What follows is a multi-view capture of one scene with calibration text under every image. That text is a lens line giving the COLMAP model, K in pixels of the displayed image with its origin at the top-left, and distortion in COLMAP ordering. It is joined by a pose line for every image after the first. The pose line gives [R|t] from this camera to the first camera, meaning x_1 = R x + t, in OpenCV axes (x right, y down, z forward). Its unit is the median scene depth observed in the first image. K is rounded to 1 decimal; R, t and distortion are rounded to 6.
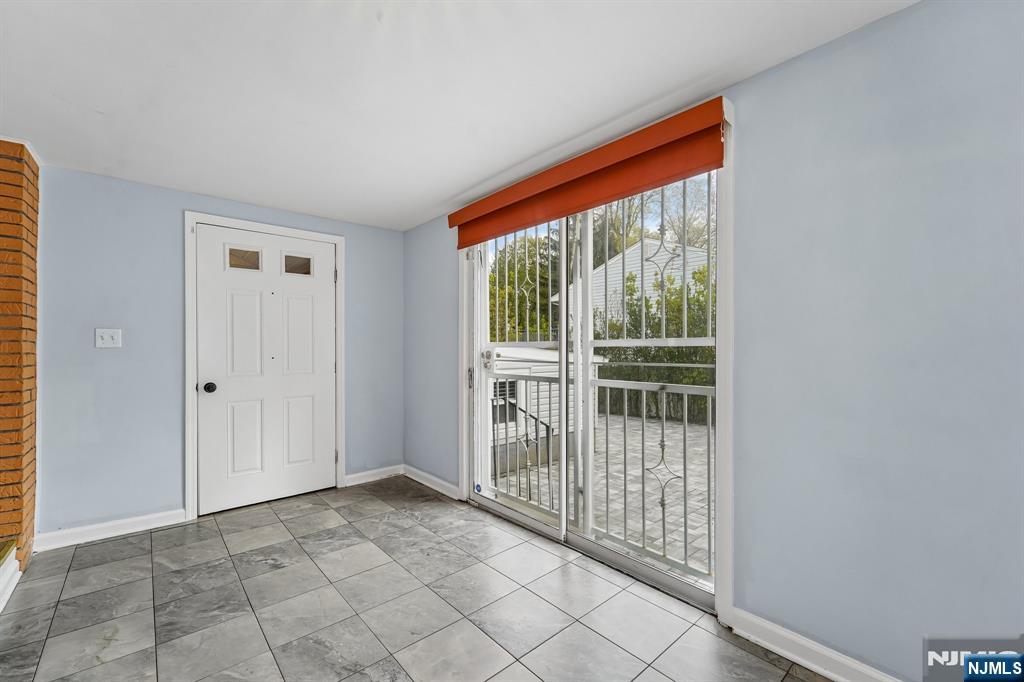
lens RADIAL K [[422.2, 0, 512.0], [0, 422.2, 341.0], [0, 0, 1]] dist [-0.000129, -0.000619]
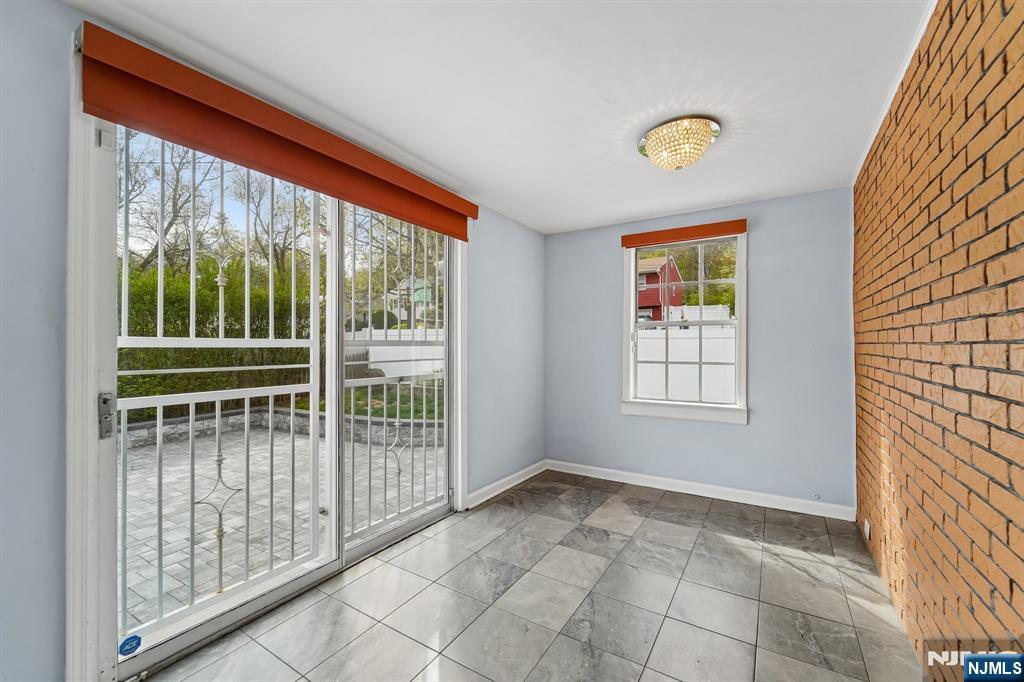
lens RADIAL K [[411.5, 0, 511.6], [0, 411.5, 338.5], [0, 0, 1]] dist [0.000858, -0.002871]
pose [[-0.274169, 0.020574, 0.961461, -0.707536], [-0.004052, 0.999738, -0.022549, 0.012056], [-0.961673, -0.010079, -0.274014, 0.784264]]
